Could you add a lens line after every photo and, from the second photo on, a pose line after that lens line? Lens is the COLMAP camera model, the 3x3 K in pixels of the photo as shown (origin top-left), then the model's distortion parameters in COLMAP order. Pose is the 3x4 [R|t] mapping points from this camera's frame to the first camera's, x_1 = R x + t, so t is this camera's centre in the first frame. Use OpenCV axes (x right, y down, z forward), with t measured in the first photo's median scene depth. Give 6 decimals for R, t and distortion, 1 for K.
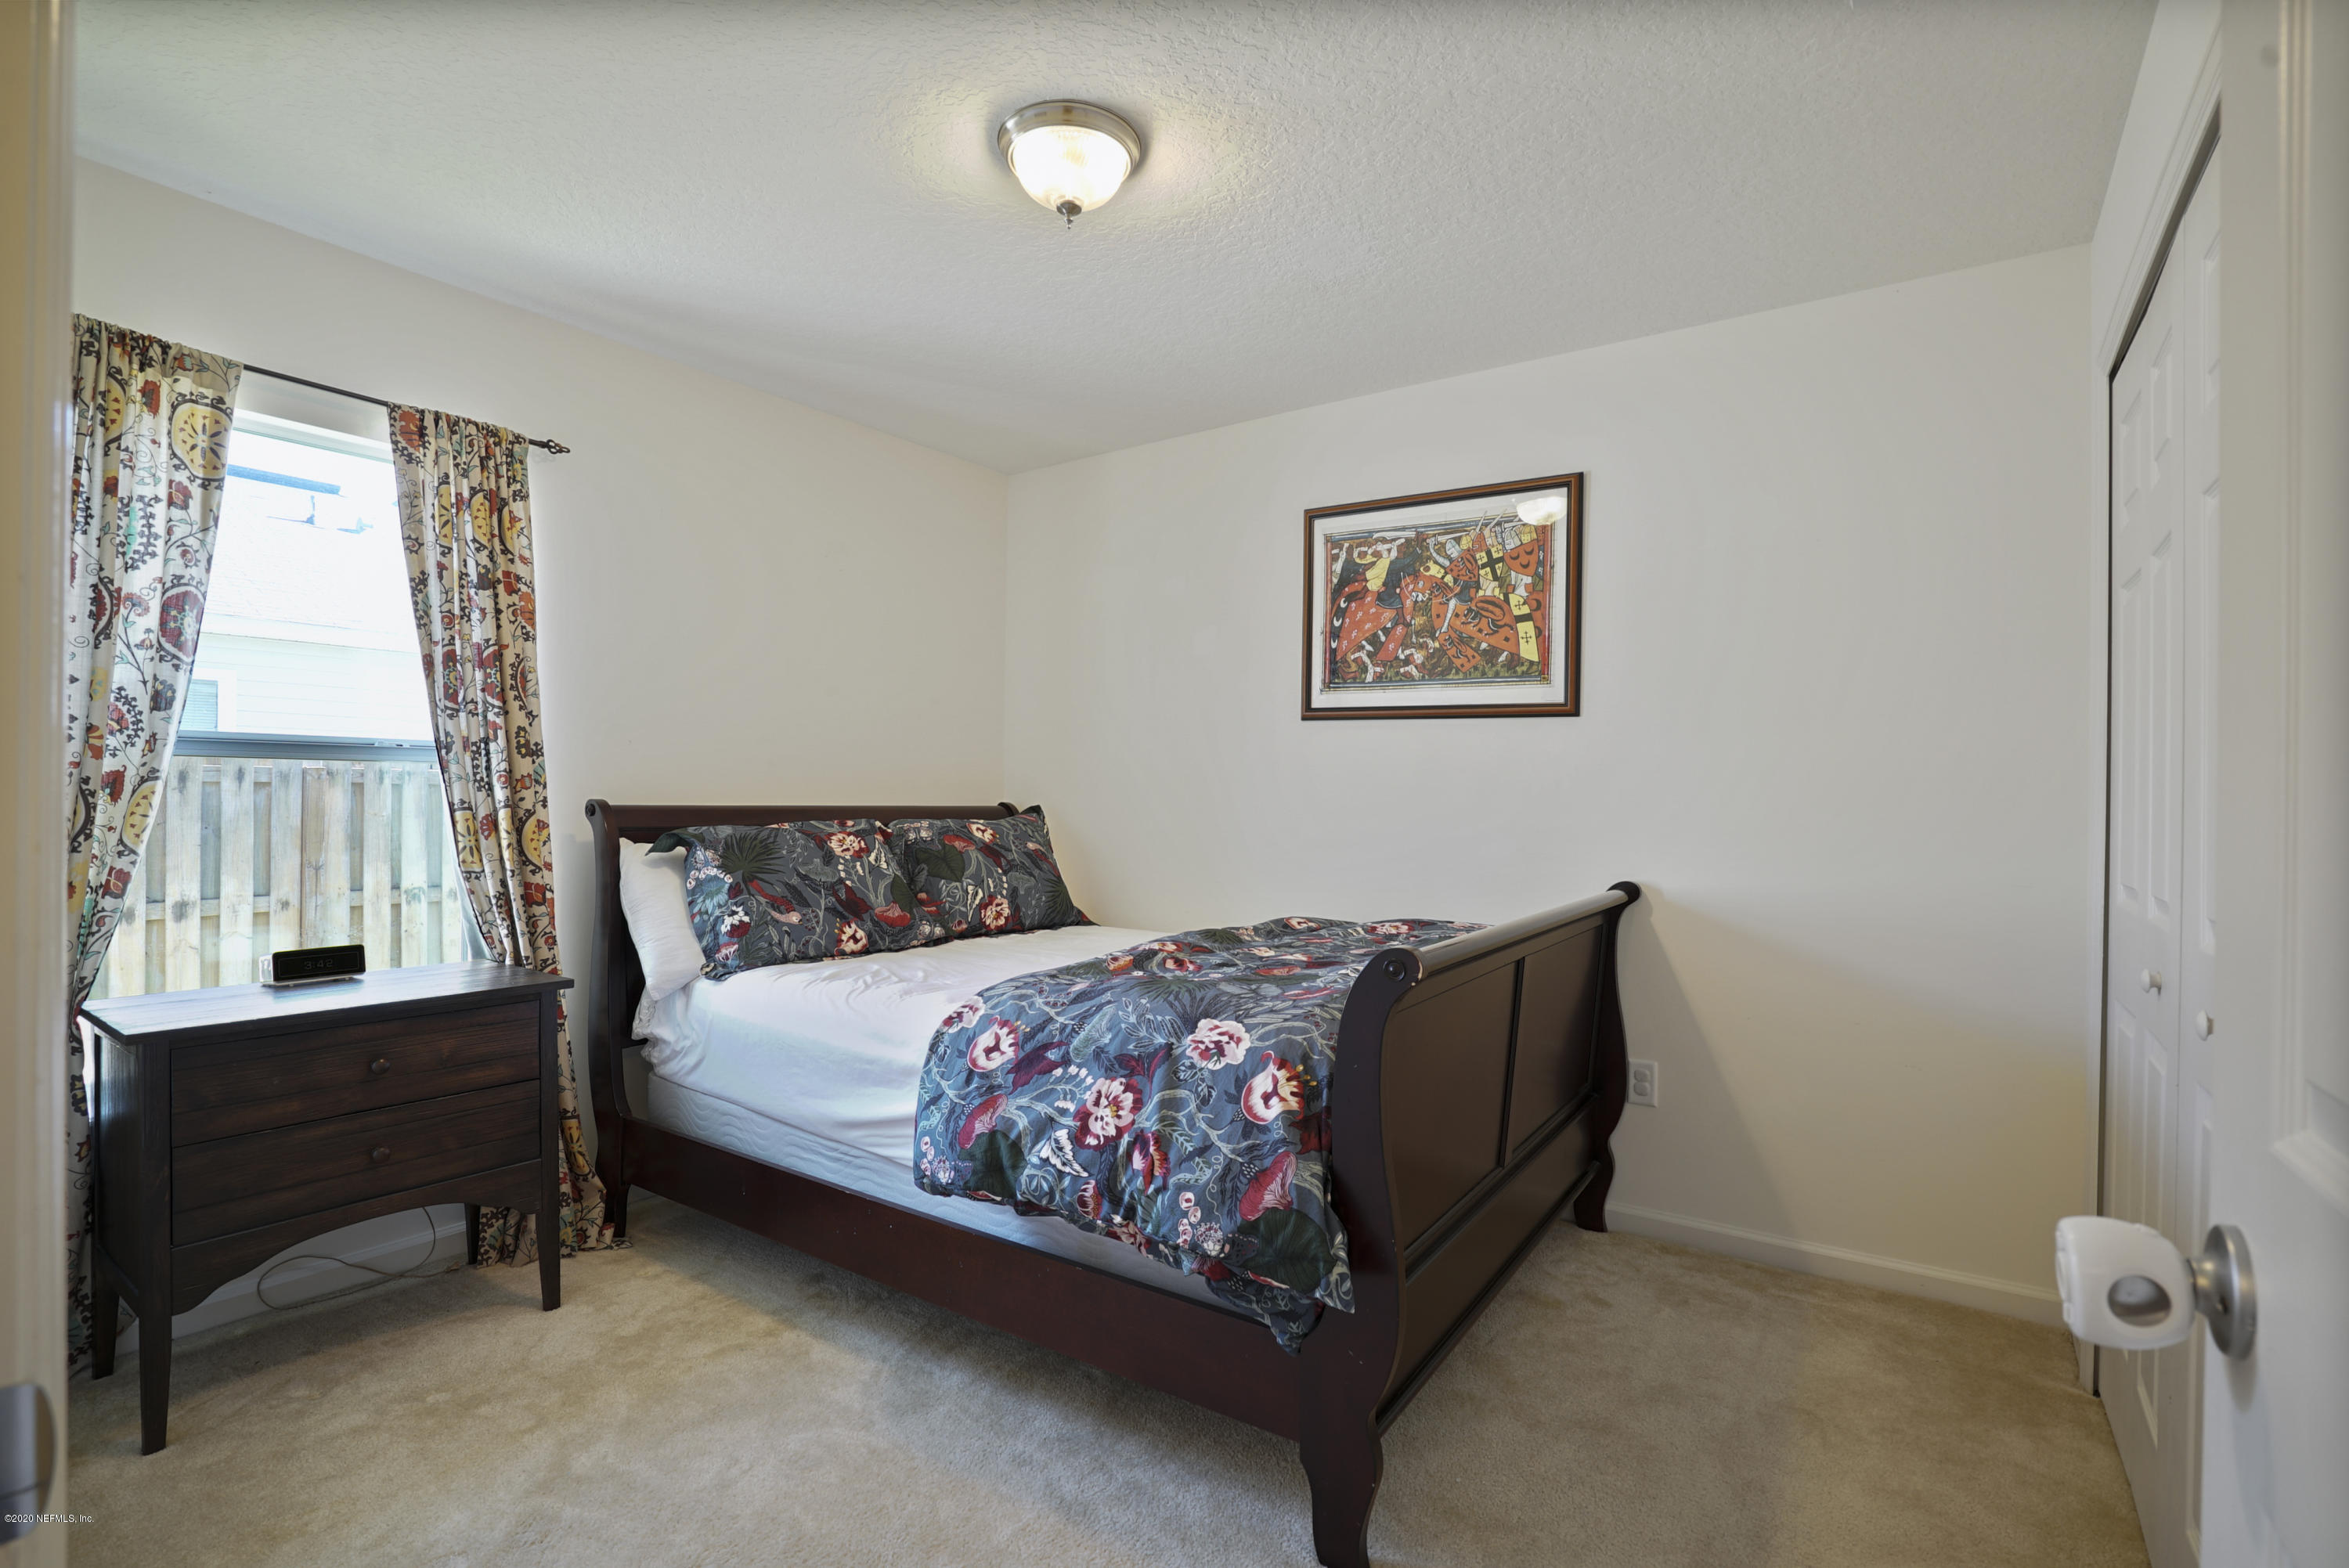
lens RADIAL K [[1121.5, 0, 1183.9], [0, 1121.5, 782.0], [0, 0, 1]] dist [-0.035476, 0.000736]
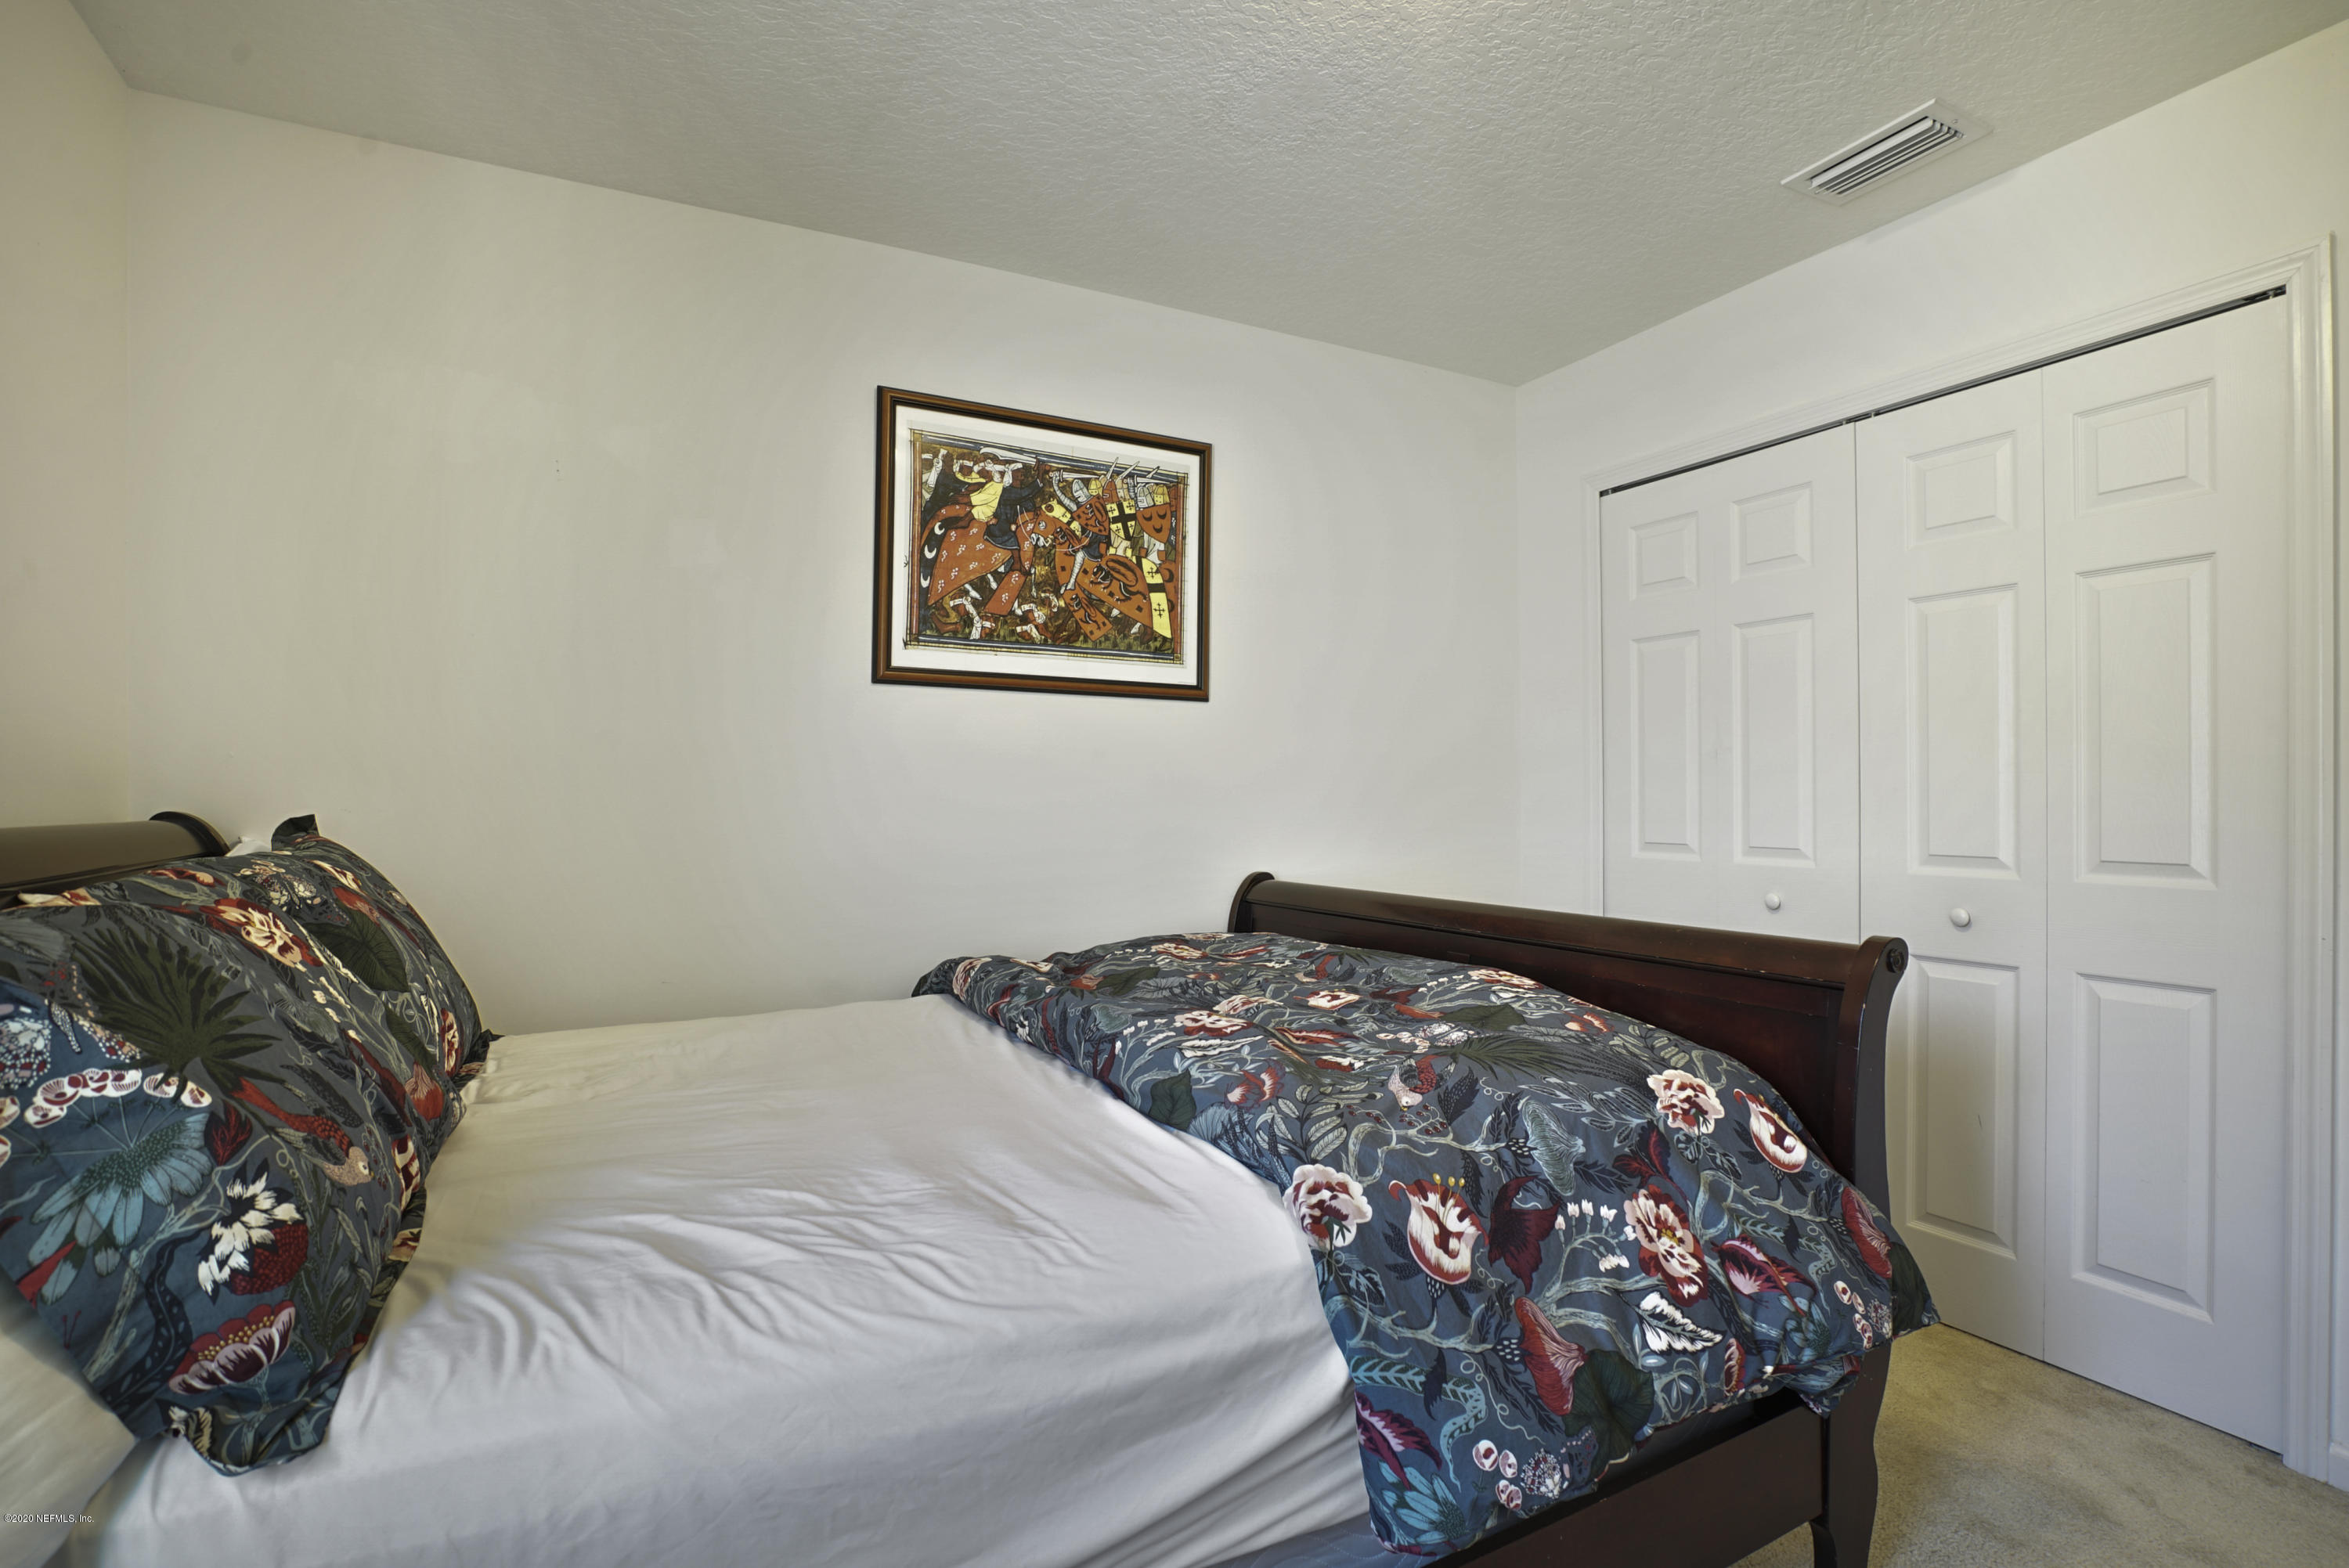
lens RADIAL K [[1121.5, 0, 1178.7], [0, 1121.5, 775.3], [0, 0, 1]] dist [-0.035476, 0.000736]
pose [[0.446832, -0.001274, 0.894617, -0.483760], [0.002281, 0.999997, 0.000285, 0.003402], [-0.894615, 0.001913, 0.446833, 0.572163]]
